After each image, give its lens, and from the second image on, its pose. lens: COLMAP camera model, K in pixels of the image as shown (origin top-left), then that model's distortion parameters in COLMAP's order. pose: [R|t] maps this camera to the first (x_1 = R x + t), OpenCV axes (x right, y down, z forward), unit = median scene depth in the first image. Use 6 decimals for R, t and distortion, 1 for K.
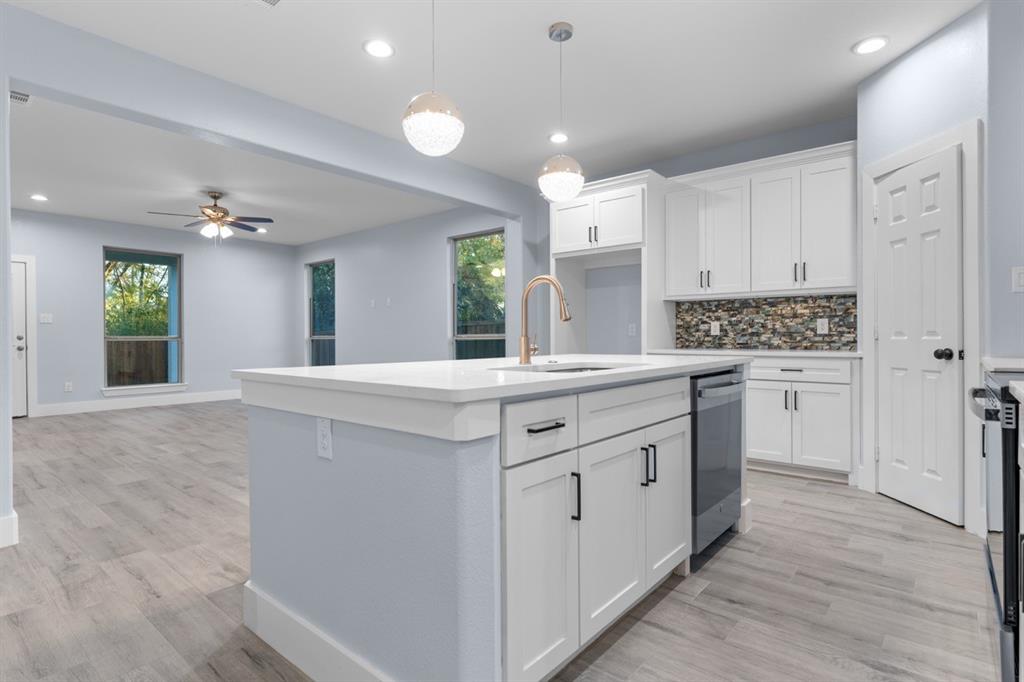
lens RADIAL K [[513.7, 0, 508.9], [0, 513.7, 341.2], [0, 0, 1]] dist [-0.002210, -0.000418]
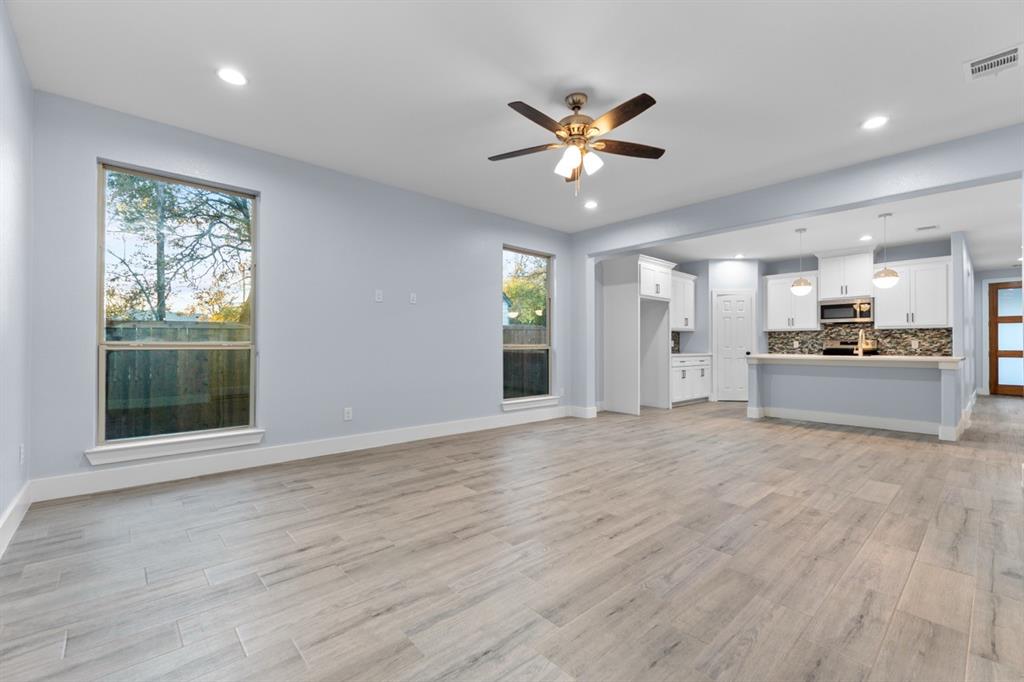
lens RADIAL K [[445.2, 0, 512.0], [0, 445.2, 341.0], [0, 0, 1]] dist [0.020975, 0.000094]
pose [[0.114326, 0.018848, 0.993264, -1.528854], [0.006464, 0.999785, -0.019715, -0.004761], [-0.993422, 0.008674, 0.114180, 1.449301]]
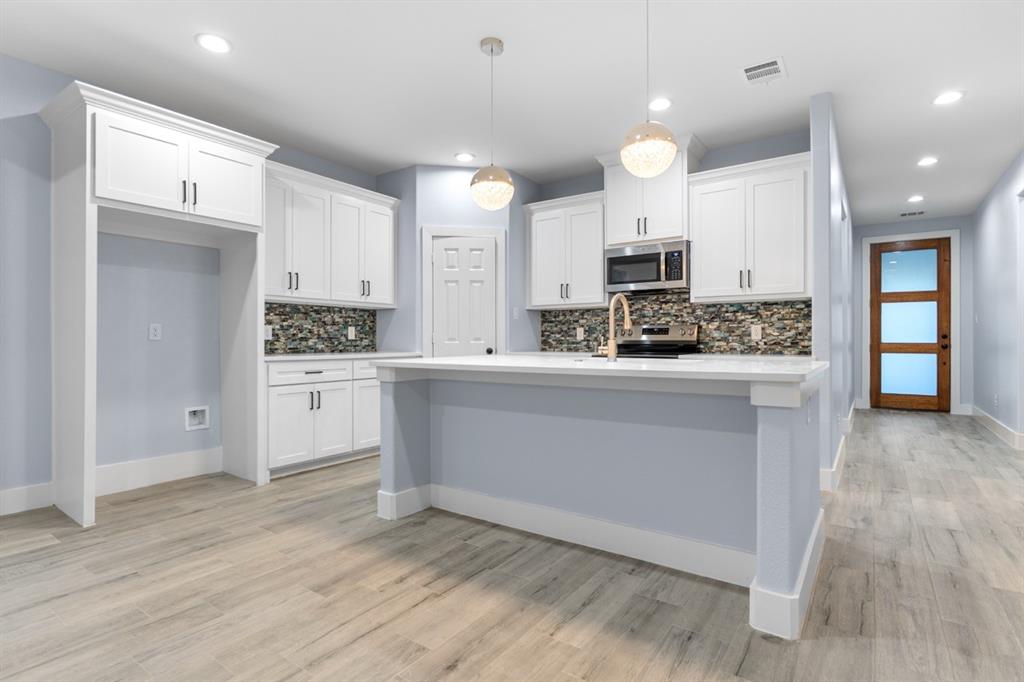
lens RADIAL K [[513.7, 0, 508.9], [0, 513.7, 341.2], [0, 0, 1]] dist [-0.002210, -0.000418]
pose [[-0.082281, 0.003535, 0.996603, -0.613238], [0.011671, 0.999929, -0.002583, -0.002046], [-0.996541, 0.011418, -0.082316, 0.693592]]
